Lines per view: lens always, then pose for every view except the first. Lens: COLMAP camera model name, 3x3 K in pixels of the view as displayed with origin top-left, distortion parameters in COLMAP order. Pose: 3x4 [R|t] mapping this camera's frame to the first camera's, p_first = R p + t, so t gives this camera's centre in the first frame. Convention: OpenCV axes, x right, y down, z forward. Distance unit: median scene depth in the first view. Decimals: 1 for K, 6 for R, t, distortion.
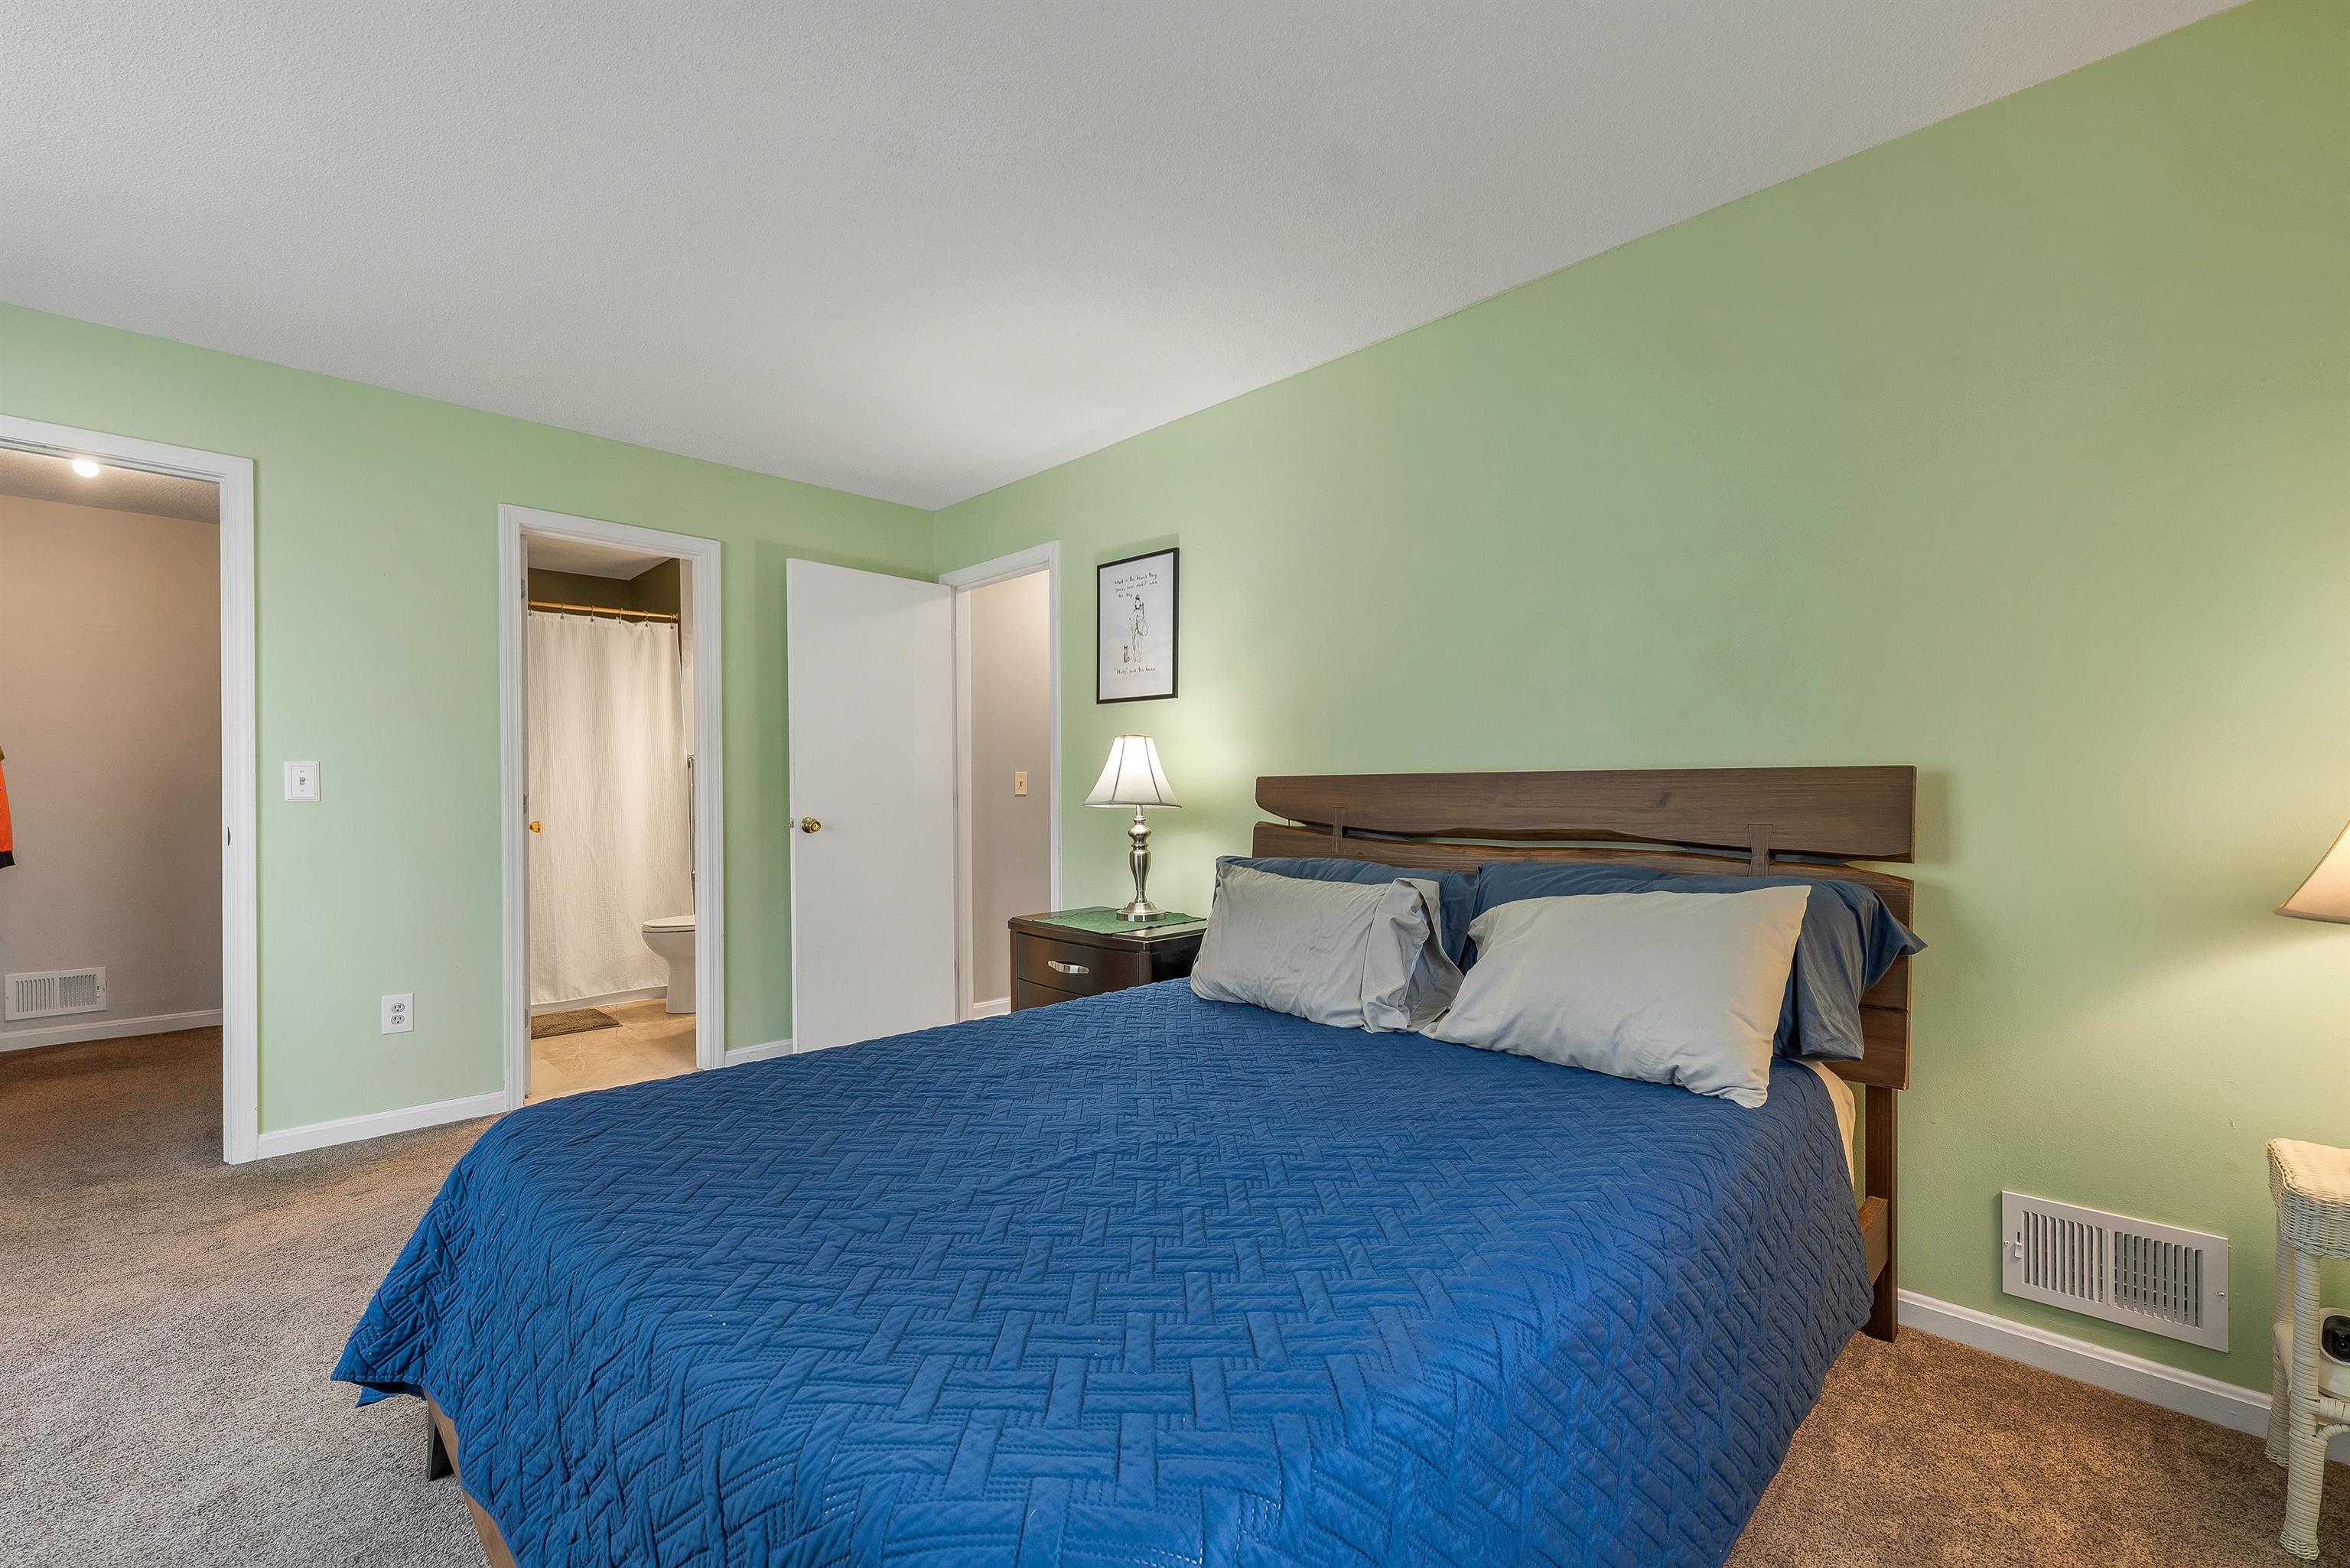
lens RADIAL K [[966.5, 0, 1176.0], [0, 966.5, 803.4], [0, 0, 1]] dist [0.001023, 0.000089]
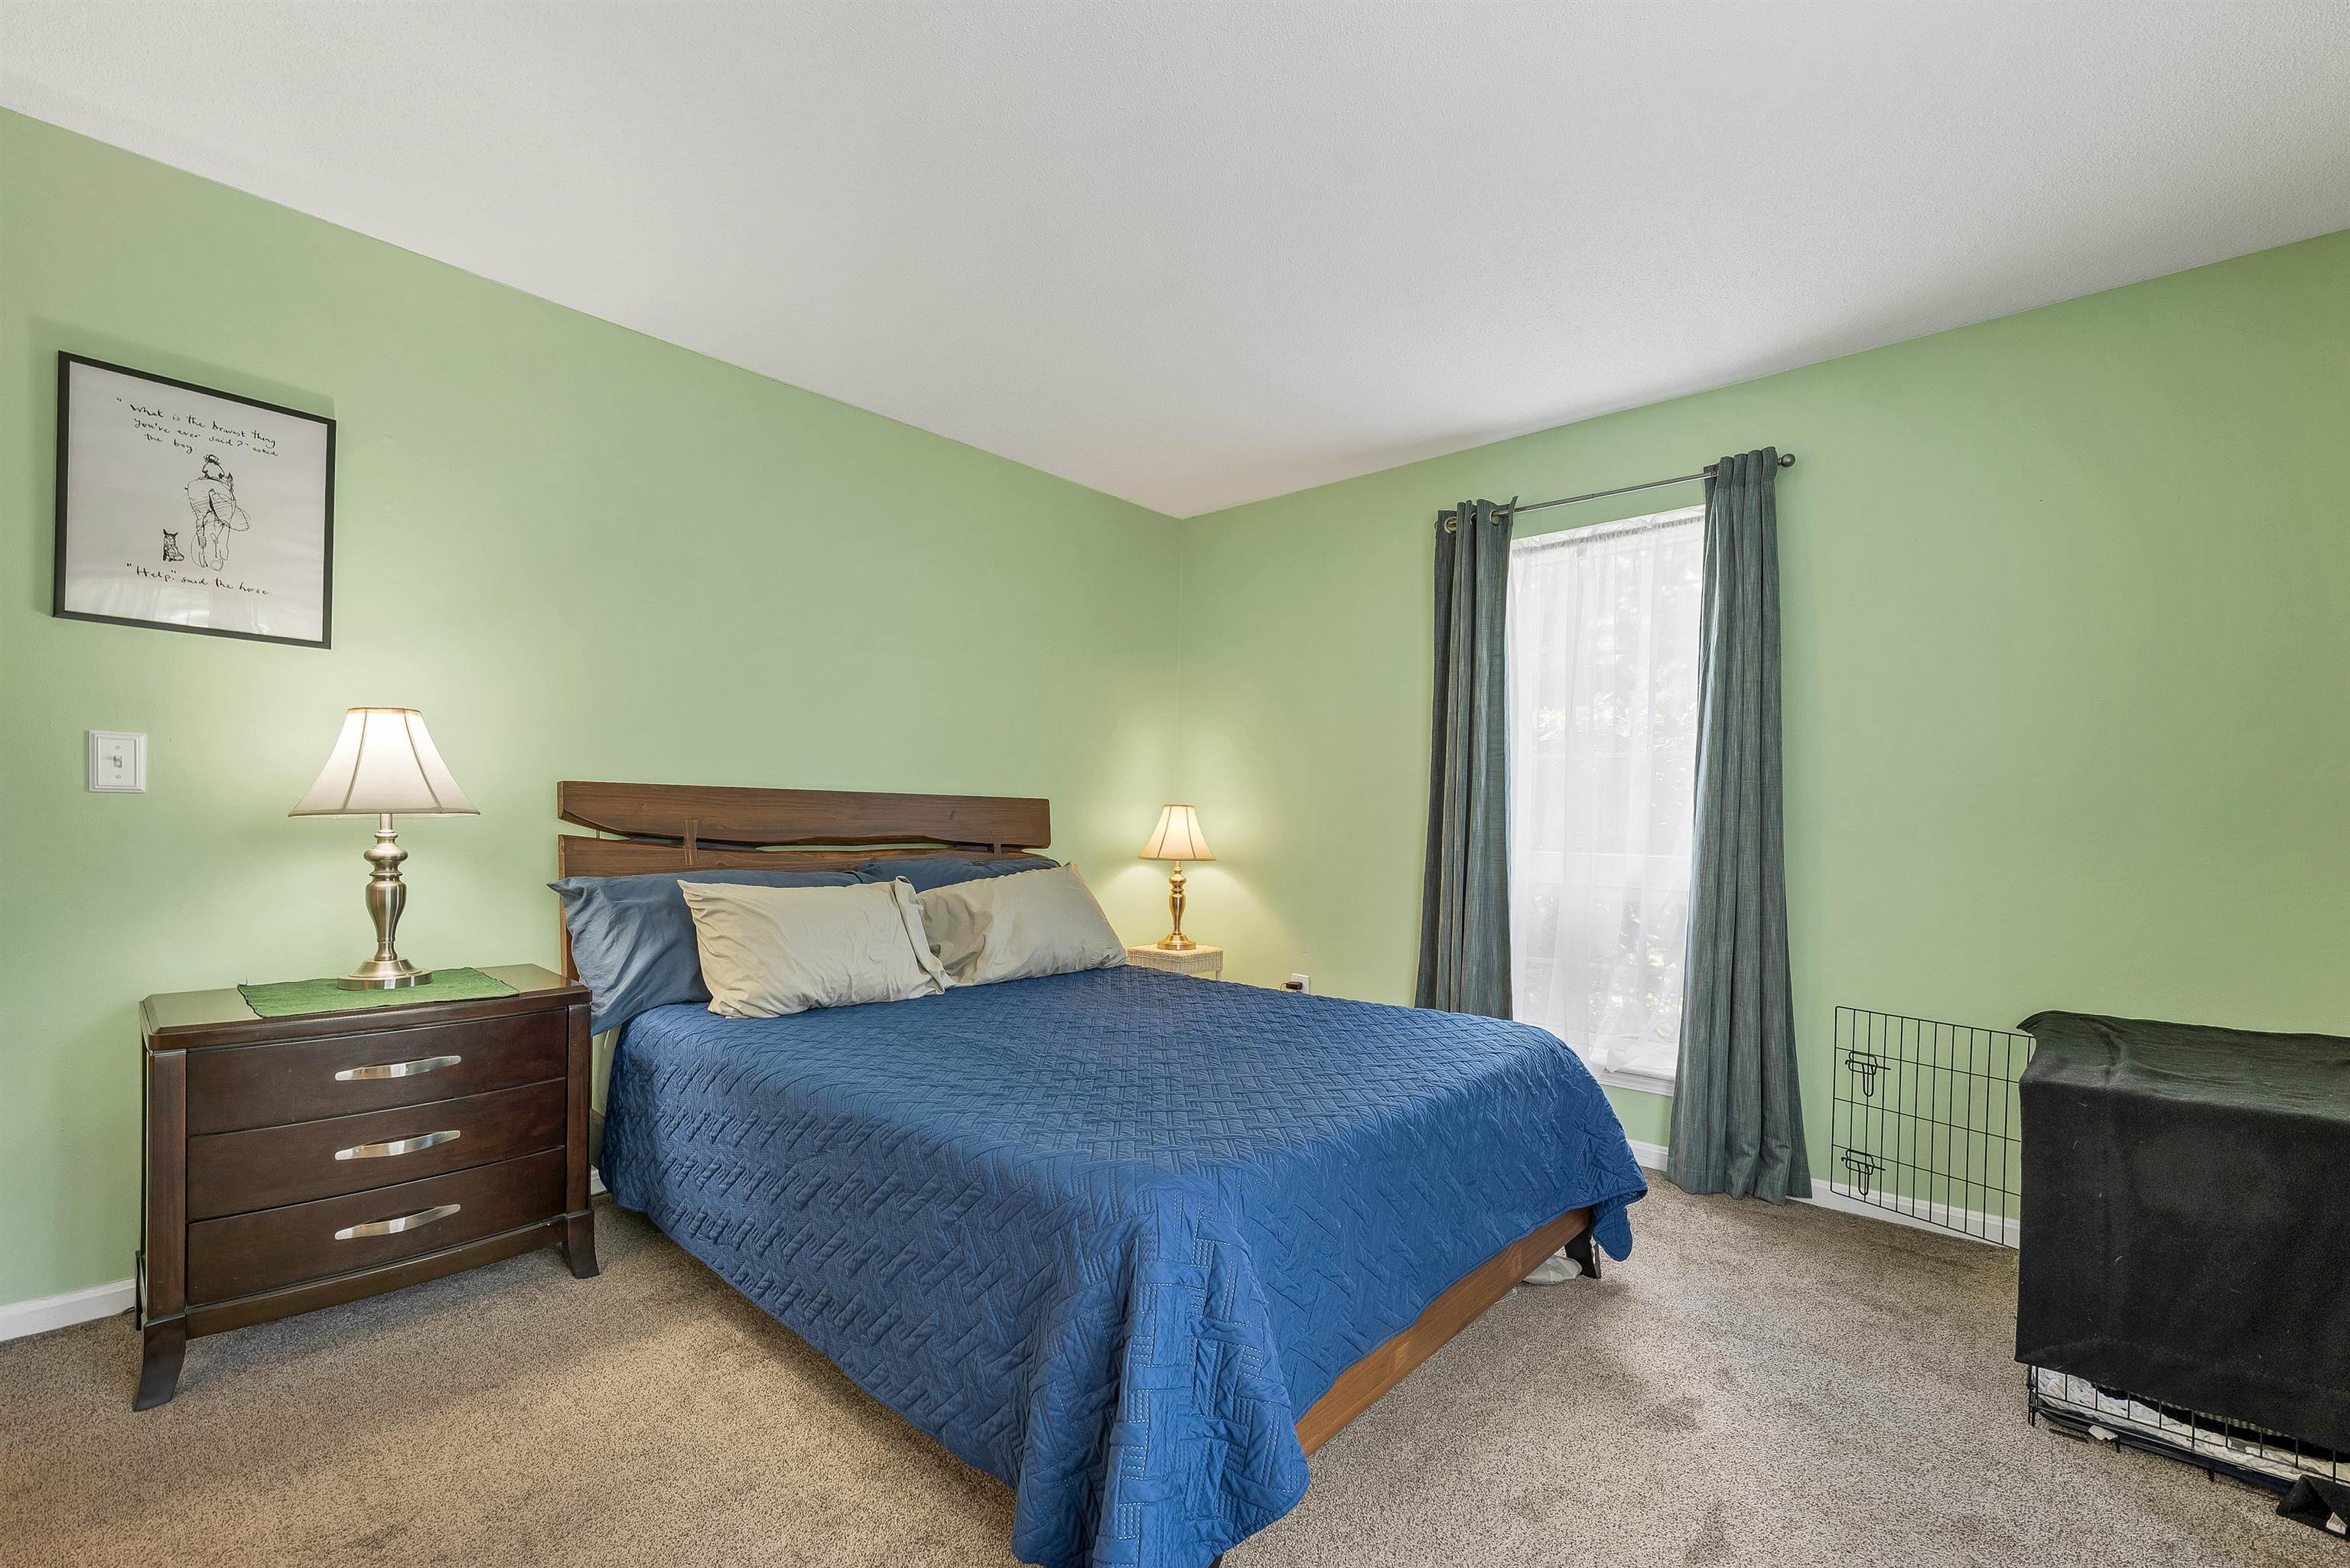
lens RADIAL K [[980.7, 0, 1165.9], [0, 980.7, 812.3], [0, 0, 1]] dist [-0.000406, 0.000107]
pose [[-0.038331, 0.010040, 0.999215, -0.732066], [-0.006445, 0.999926, -0.010294, 0.004382], [-0.999244, -0.006835, -0.038263, 0.494463]]
